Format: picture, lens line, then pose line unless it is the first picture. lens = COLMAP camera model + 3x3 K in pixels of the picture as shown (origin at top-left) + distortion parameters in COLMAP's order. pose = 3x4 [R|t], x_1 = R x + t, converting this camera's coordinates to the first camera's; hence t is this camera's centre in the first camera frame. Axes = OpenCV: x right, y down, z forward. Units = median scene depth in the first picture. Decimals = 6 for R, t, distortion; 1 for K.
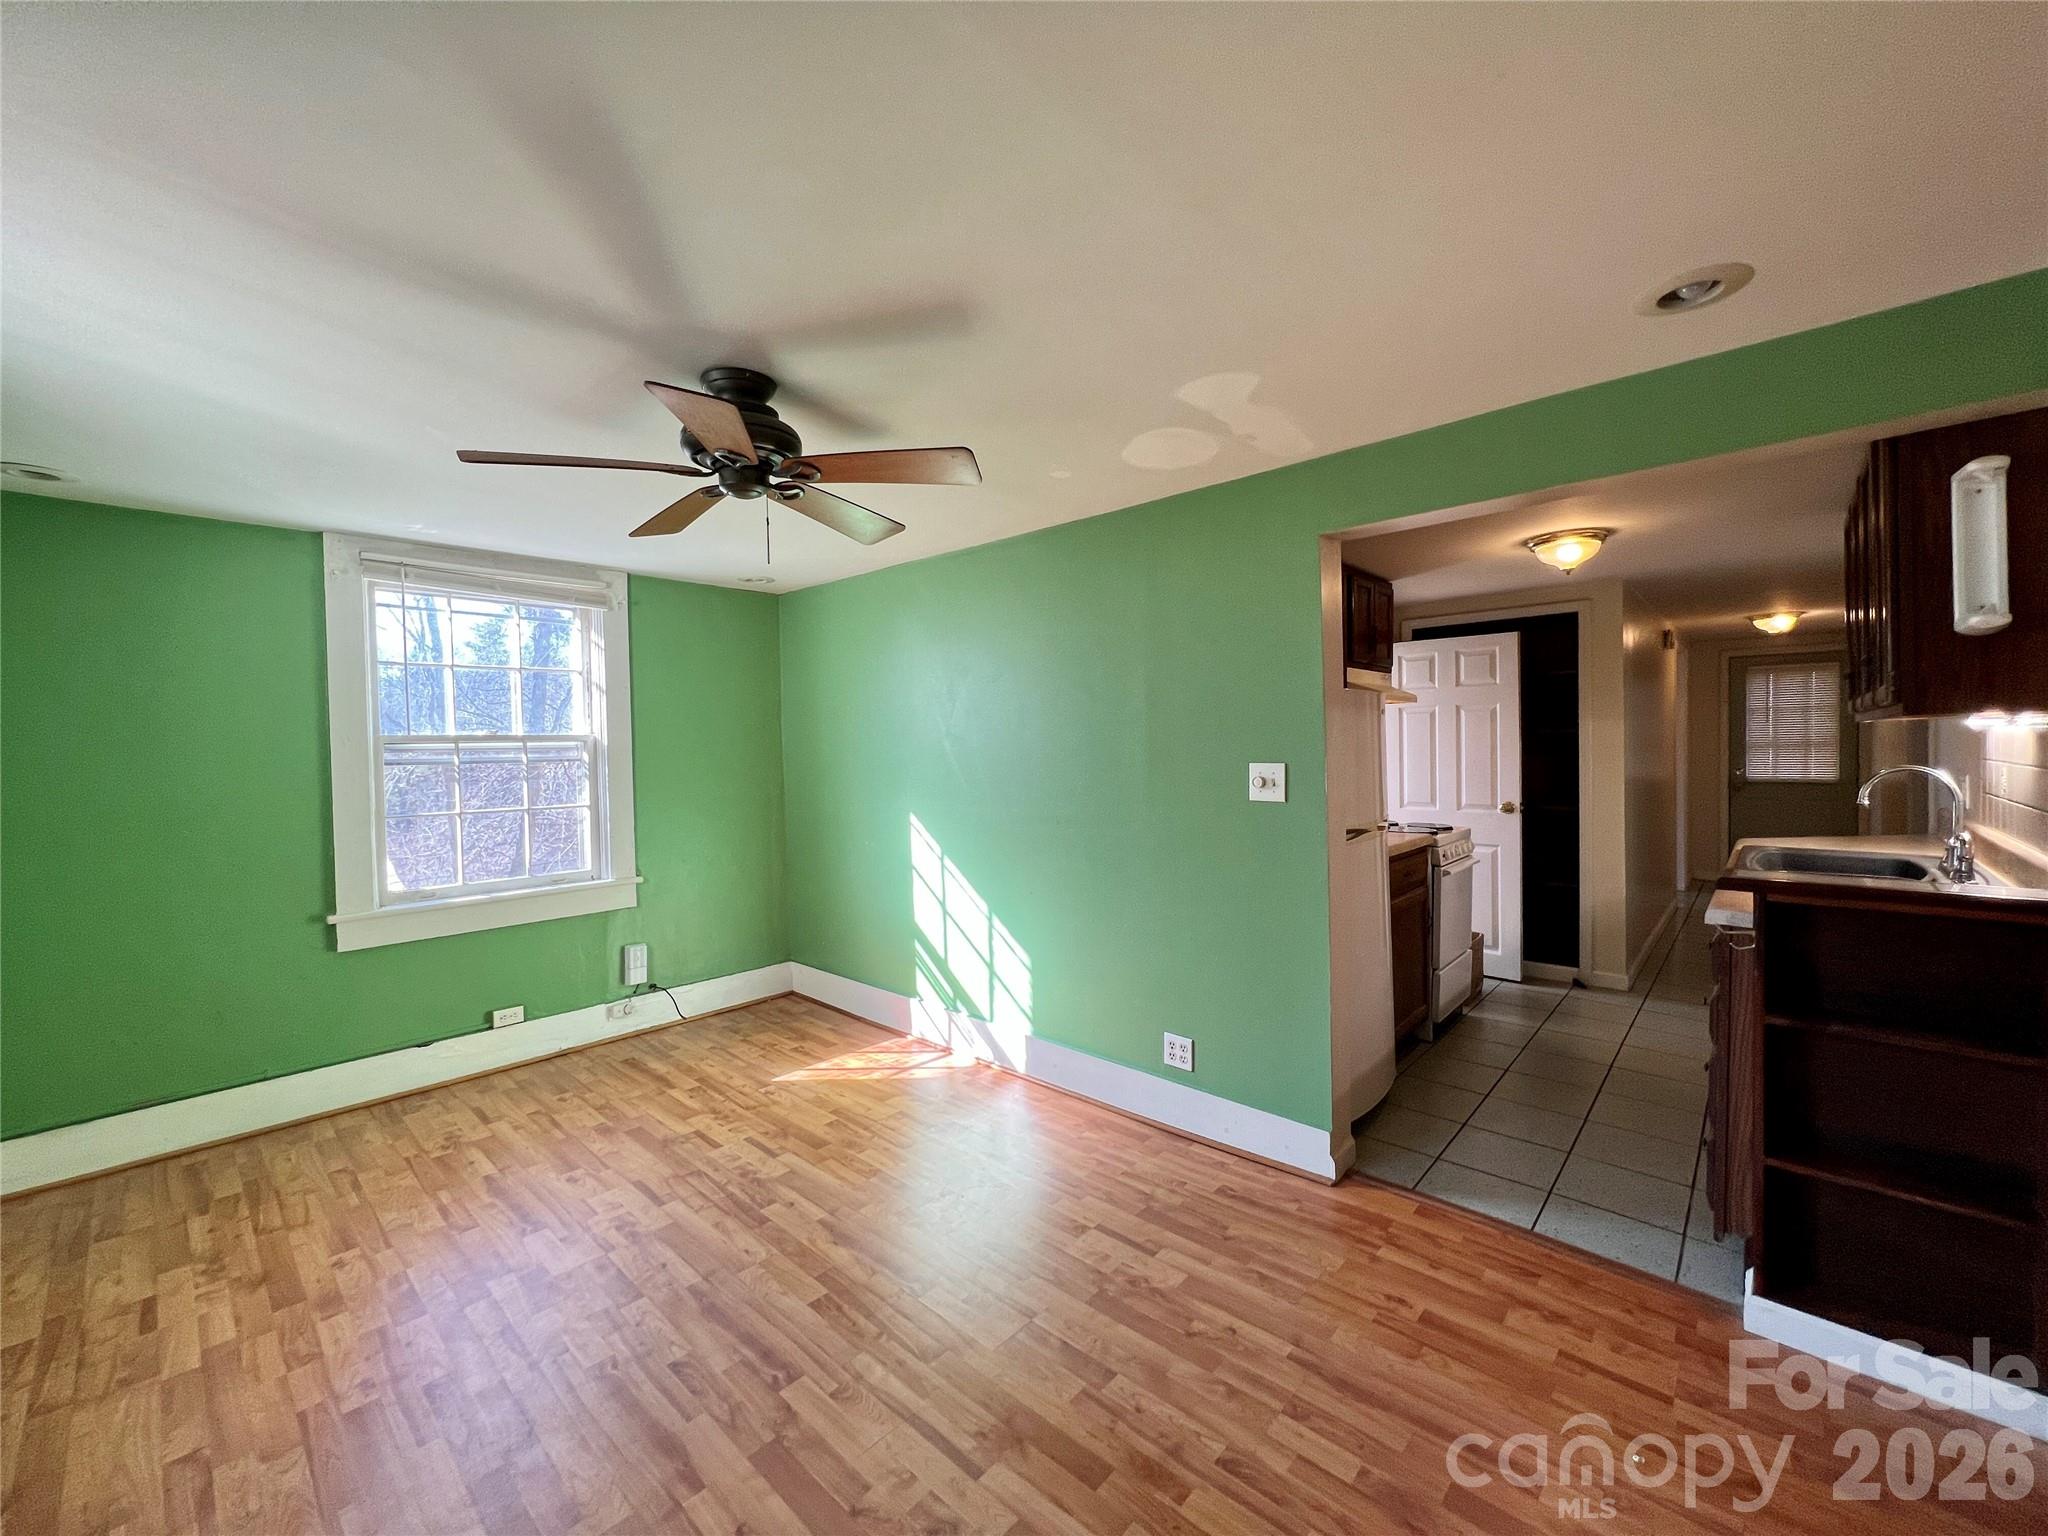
lens RADIAL K [[817.5, 0, 1014.9], [0, 817.5, 765.2], [0, 0, 1]] dist [-0.001367, -0.000197]
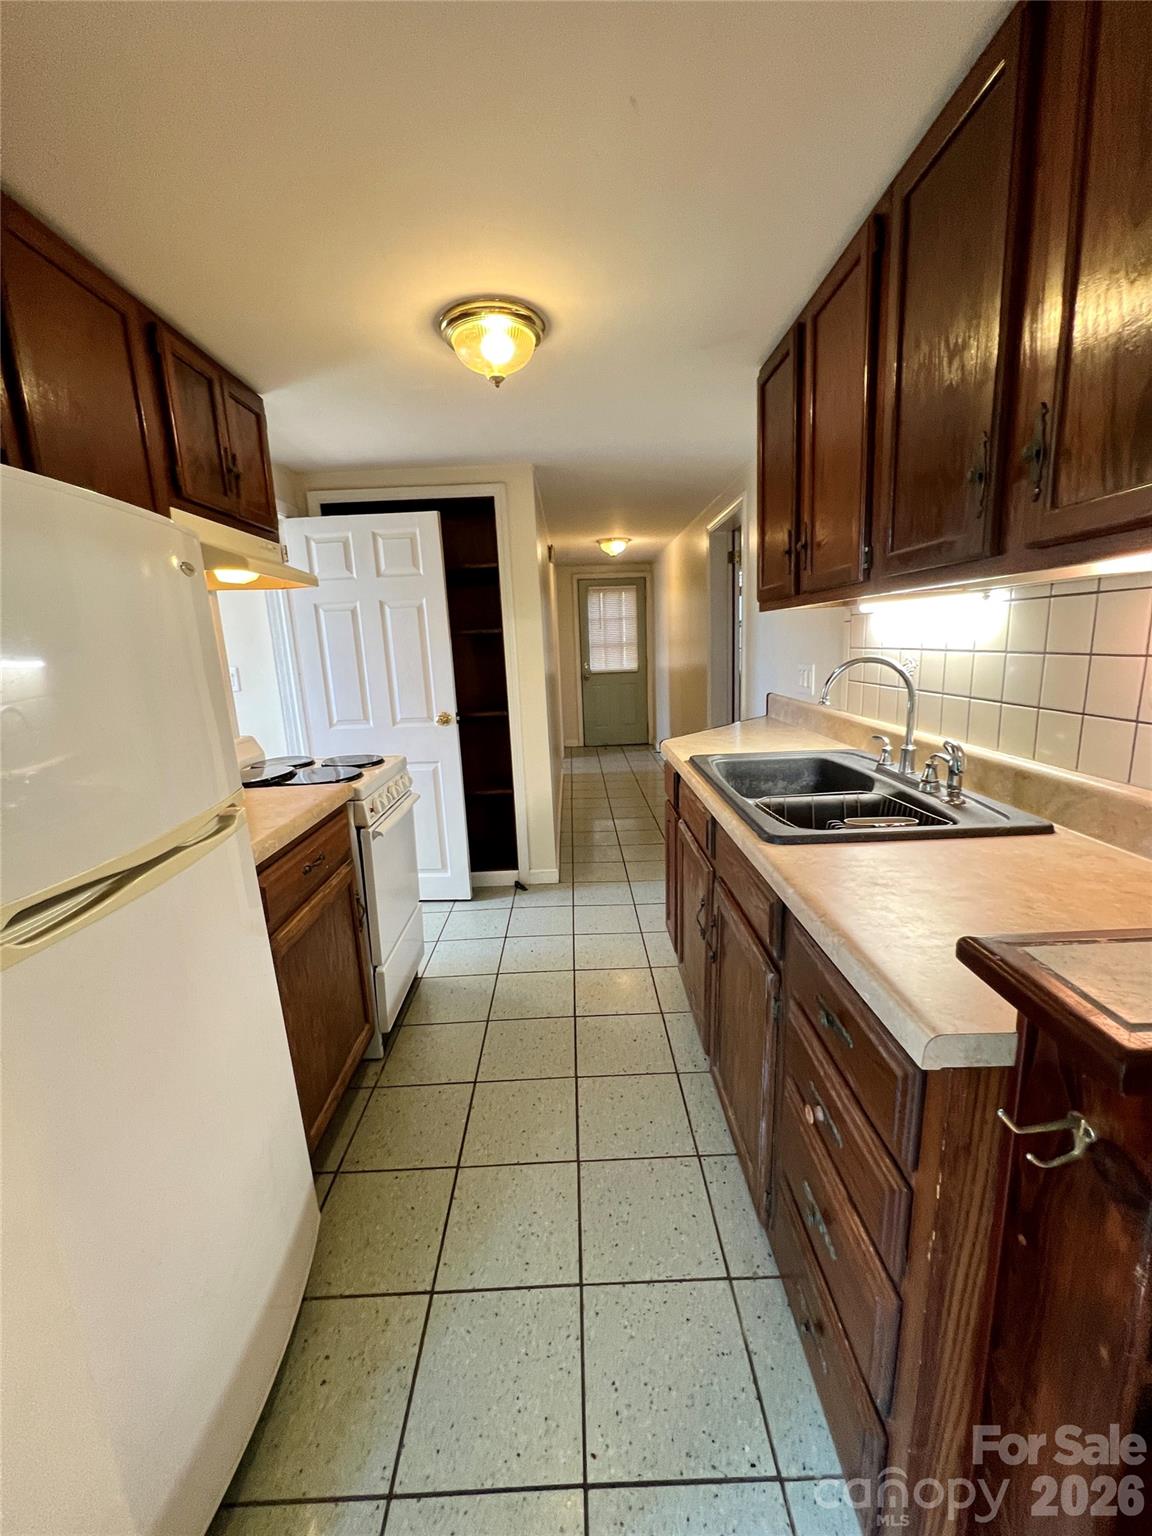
lens RADIAL K [[613.1, 0, 574.2], [0, 613.1, 768.7], [0, 0, 1]] dist [-0.001367, -0.000197]
pose [[0.725206, -0.154386, 0.671000, 0.246713], [0.048556, 0.983579, 0.173826, -0.004403], [-0.686818, -0.093479, 0.720793, 0.411421]]
